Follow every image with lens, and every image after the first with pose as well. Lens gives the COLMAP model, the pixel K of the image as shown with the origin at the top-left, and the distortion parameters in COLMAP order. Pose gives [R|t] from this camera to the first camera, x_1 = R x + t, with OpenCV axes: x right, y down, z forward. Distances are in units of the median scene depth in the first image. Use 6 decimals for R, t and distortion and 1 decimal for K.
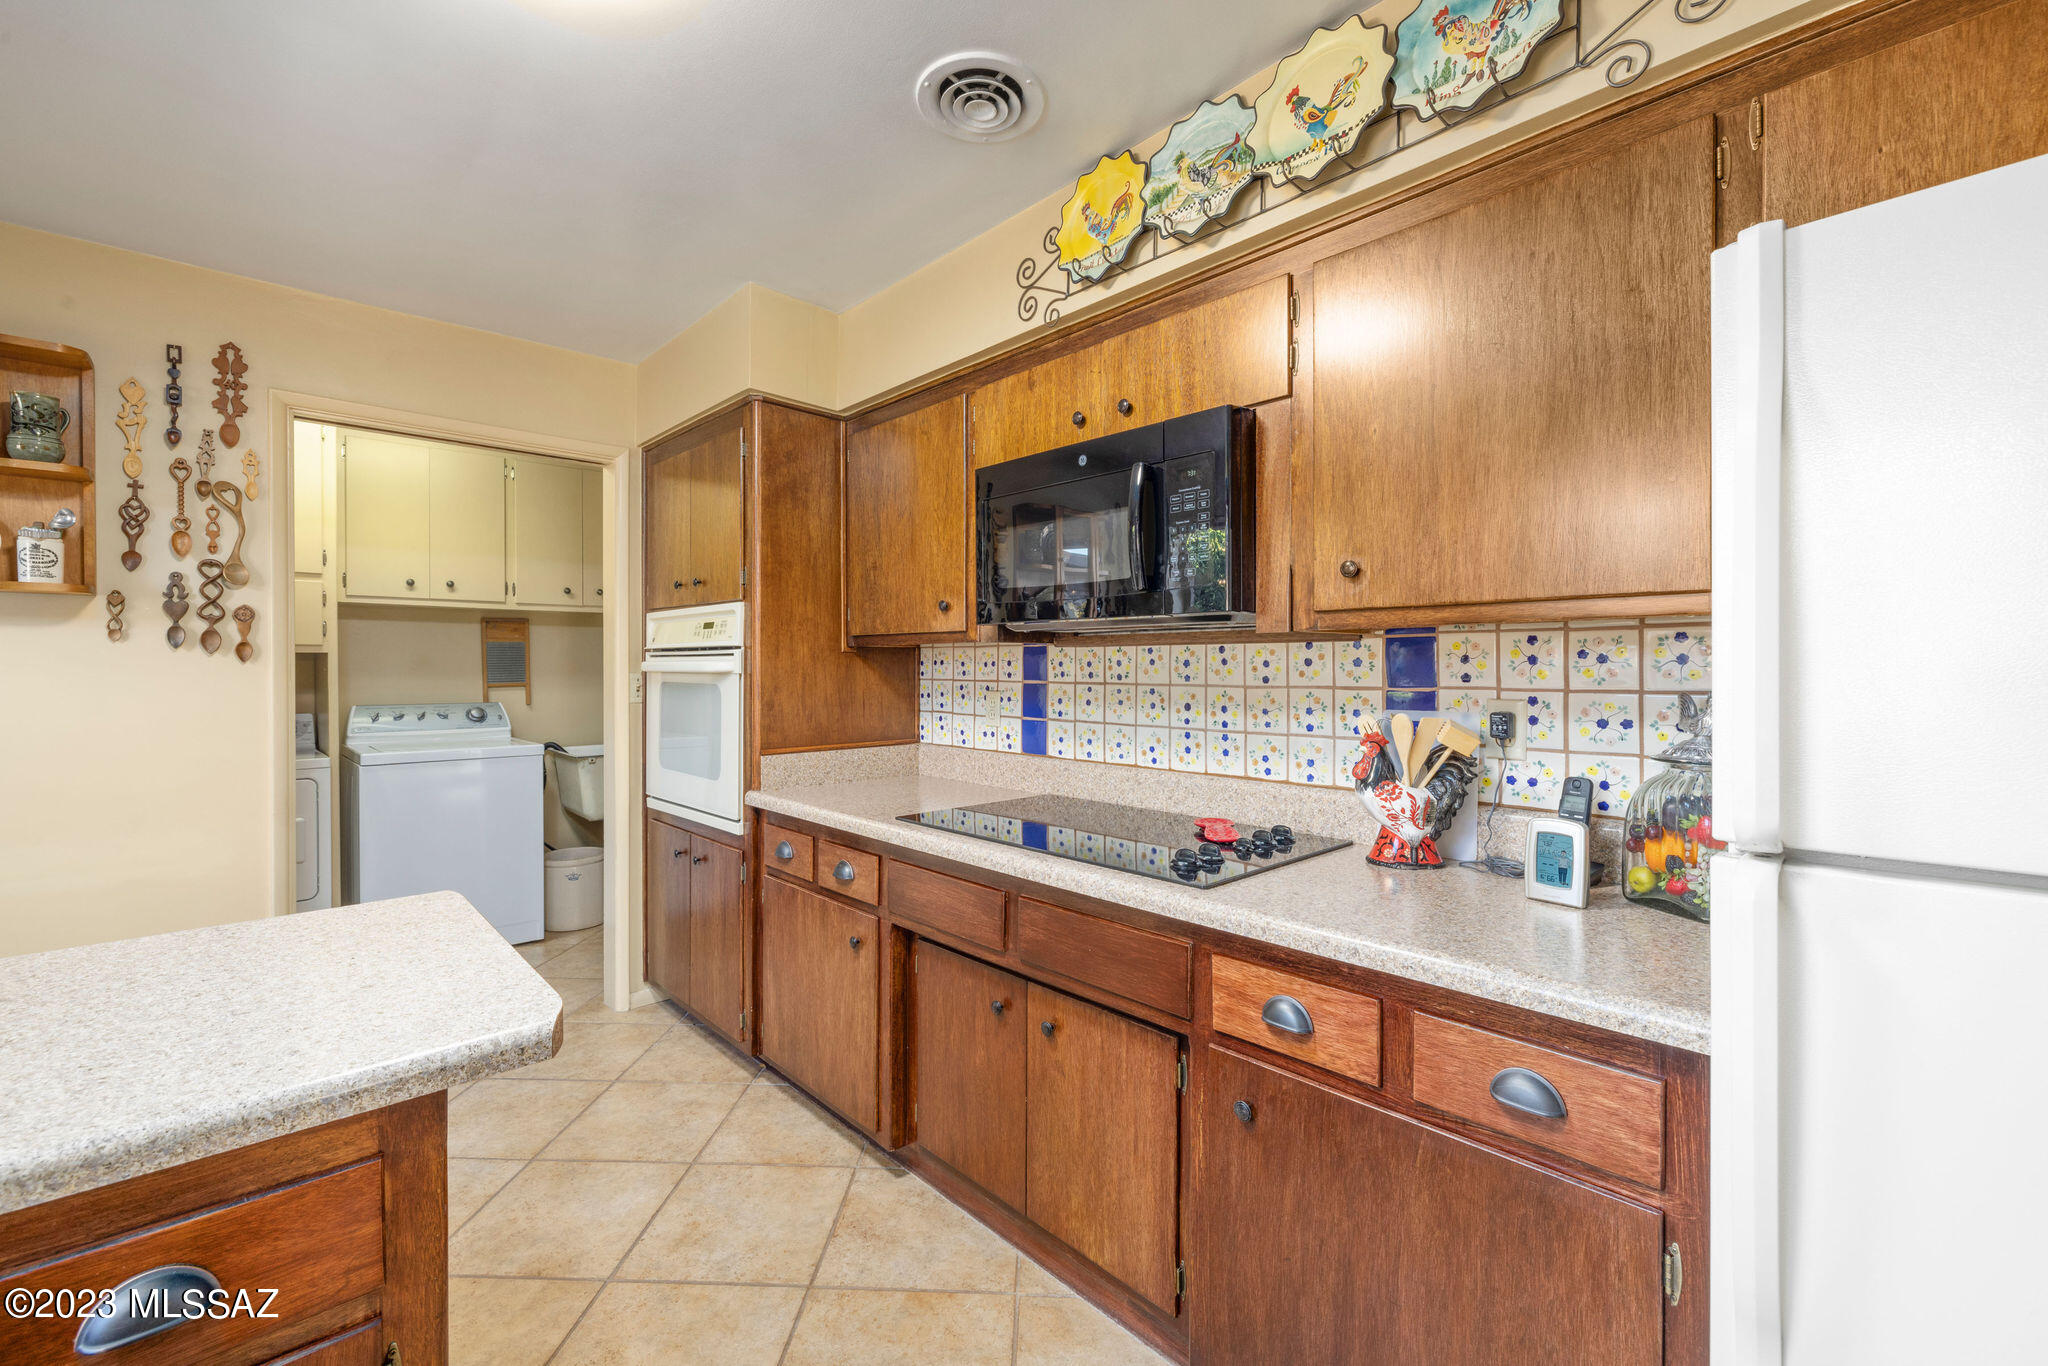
lens RADIAL K [[865.7, 0, 1024.8], [0, 865.7, 675.9], [0, 0, 1]] dist [-0.000428, -0.000938]
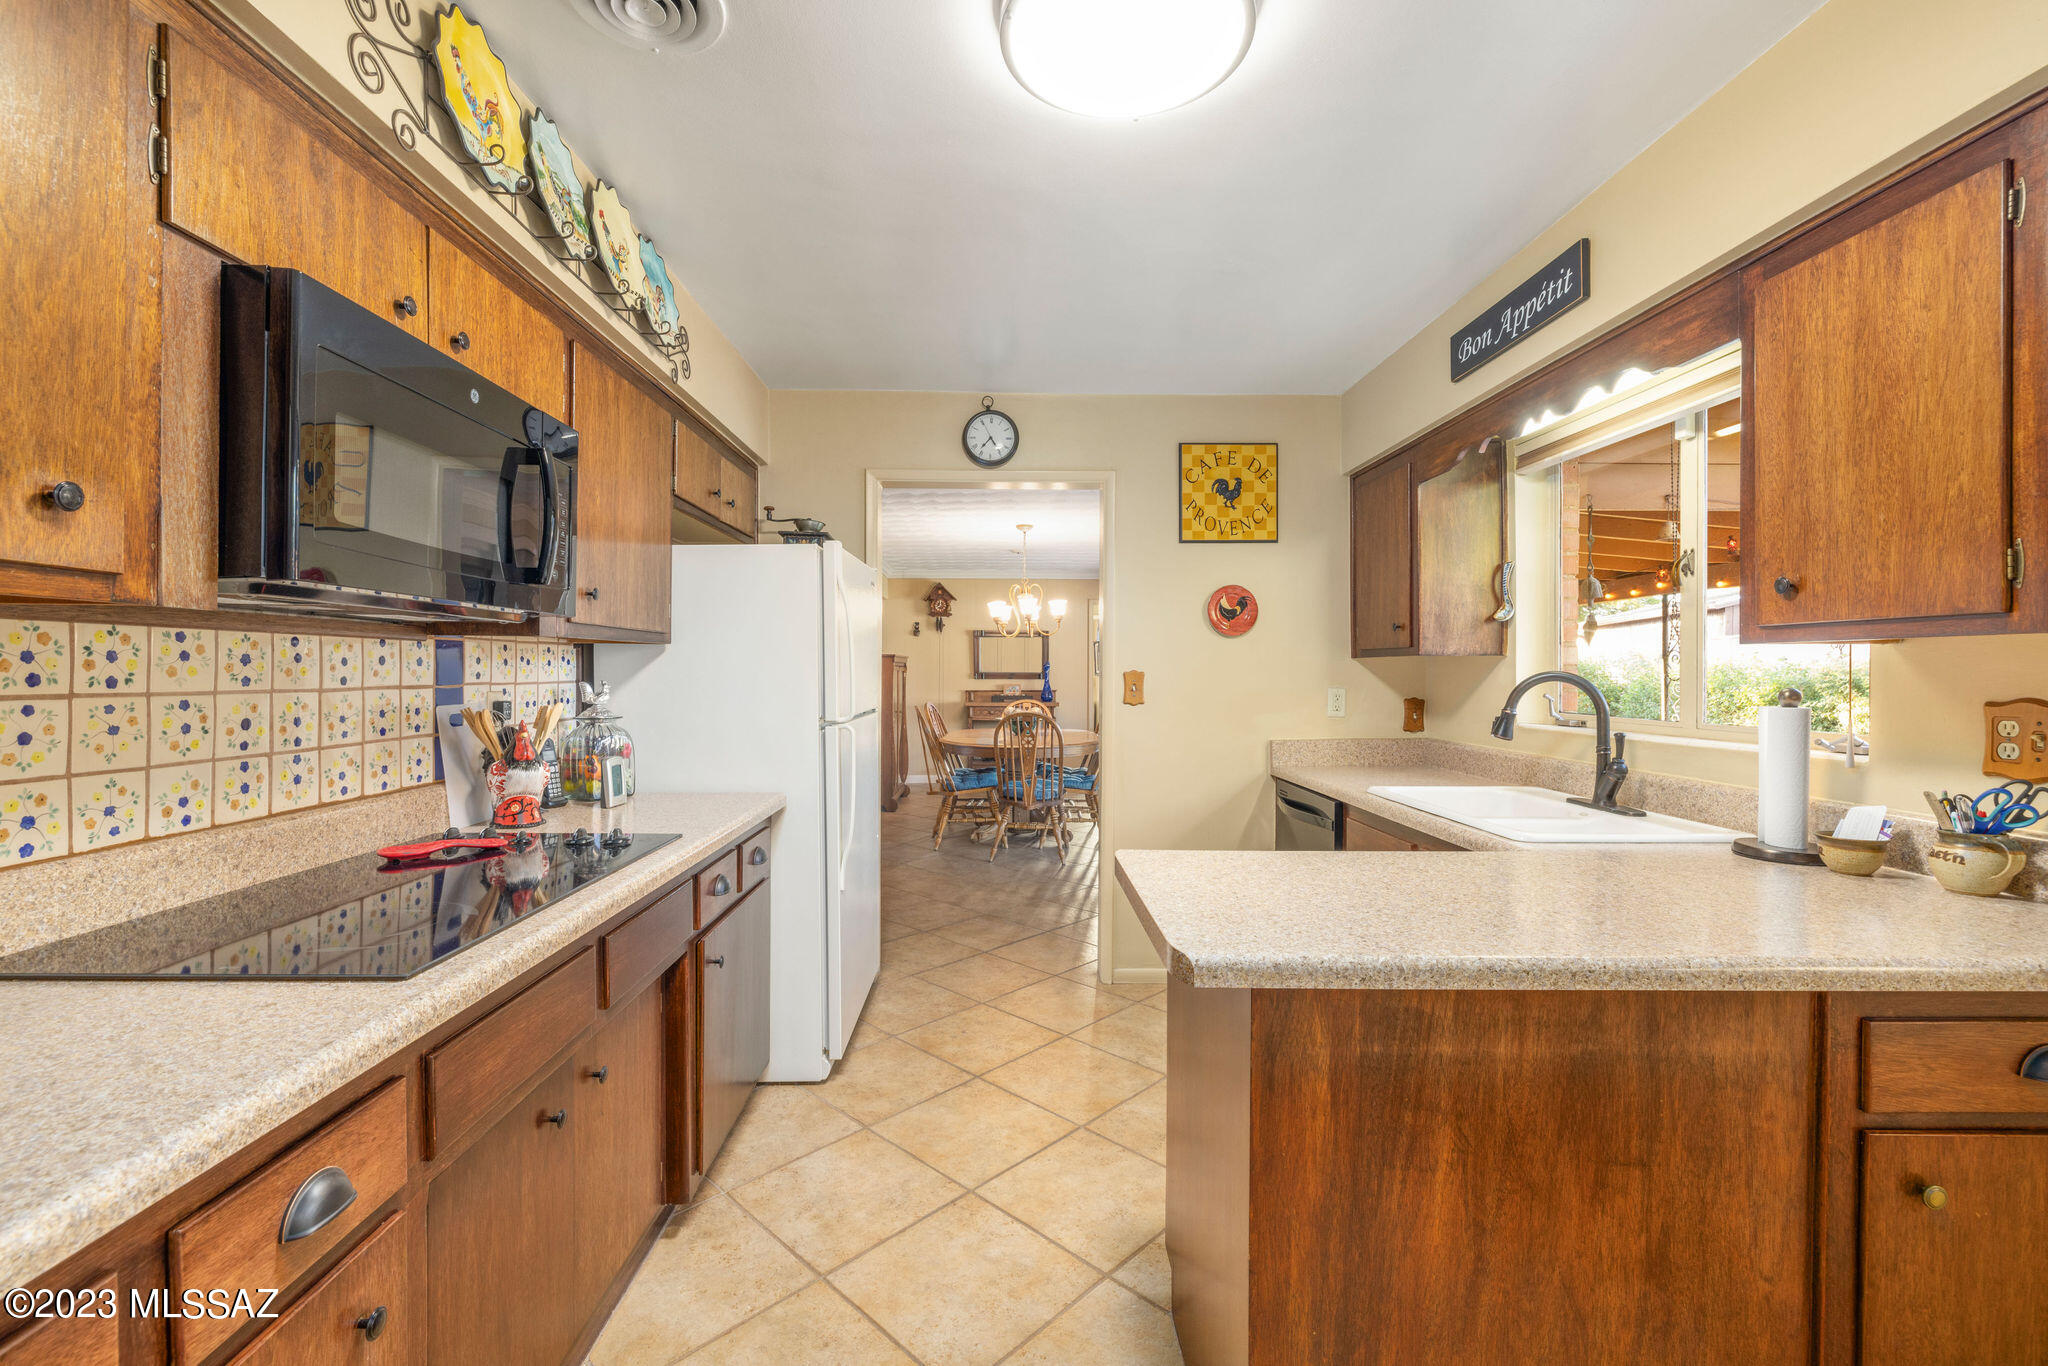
lens RADIAL K [[865.7, 0, 1011.9], [0, 865.7, 676.0], [0, 0, 1]] dist [-0.000428, -0.000938]
pose [[-0.741732, -0.008219, 0.670646, -0.757556], [0.000421, 0.999919, 0.012721, -0.010583], [-0.670696, 0.009718, -0.741668, 1.185256]]
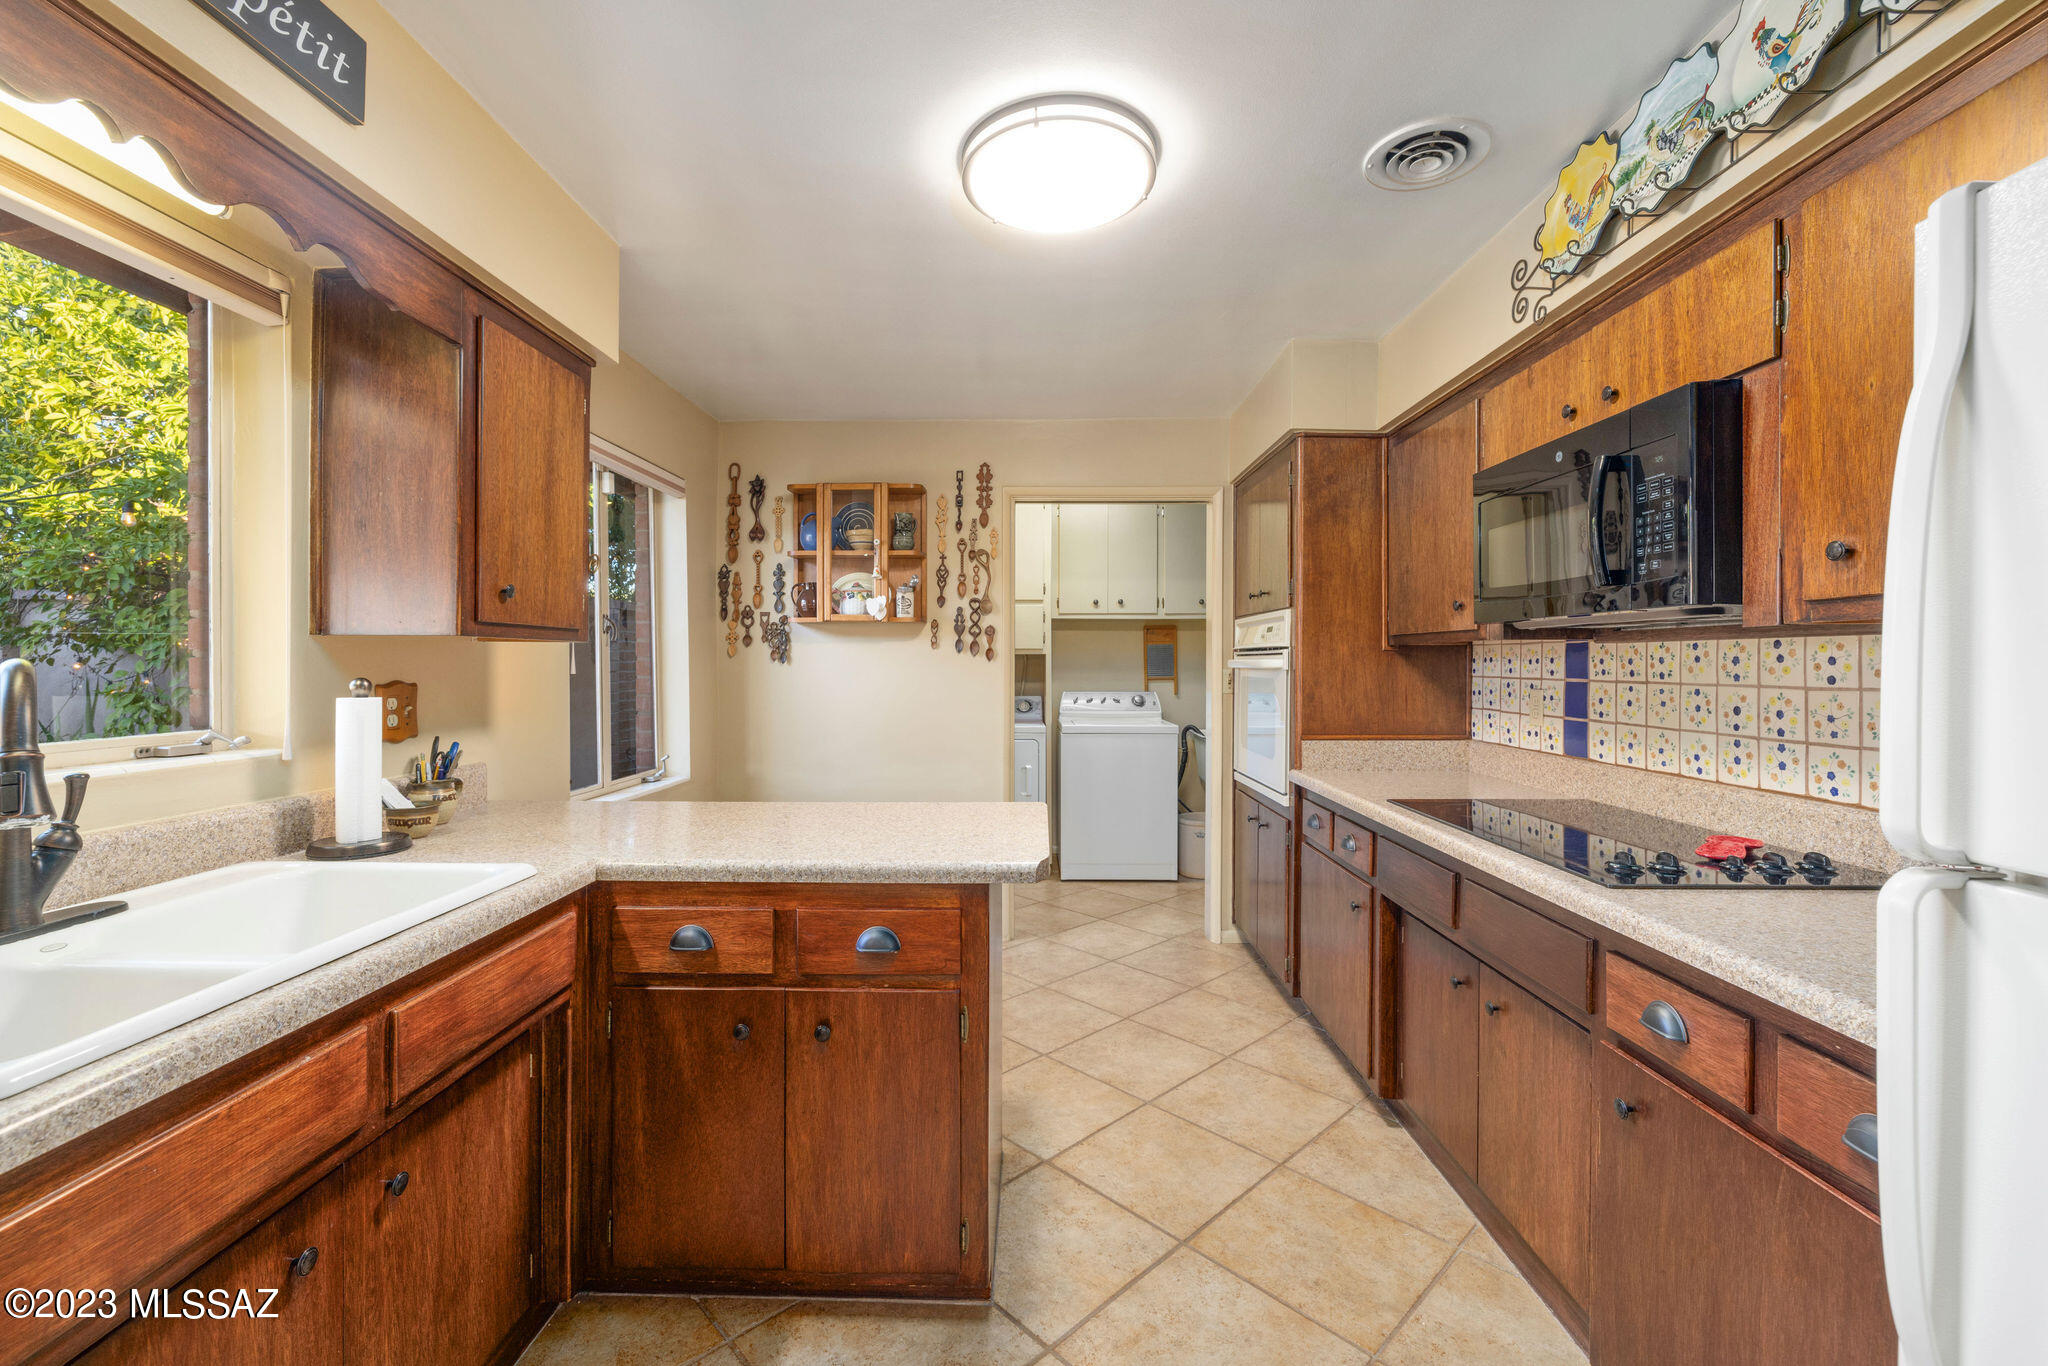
lens RADIAL K [[865.7, 0, 1005.7], [0, 865.7, 668.8], [0, 0, 1]] dist [-0.000428, -0.000938]
pose [[0.710901, 0.004497, -0.703277, 0.298247], [-0.007568, 0.999971, -0.001256, 0.000511], [0.703251, 0.006215, 0.710914, -0.142923]]
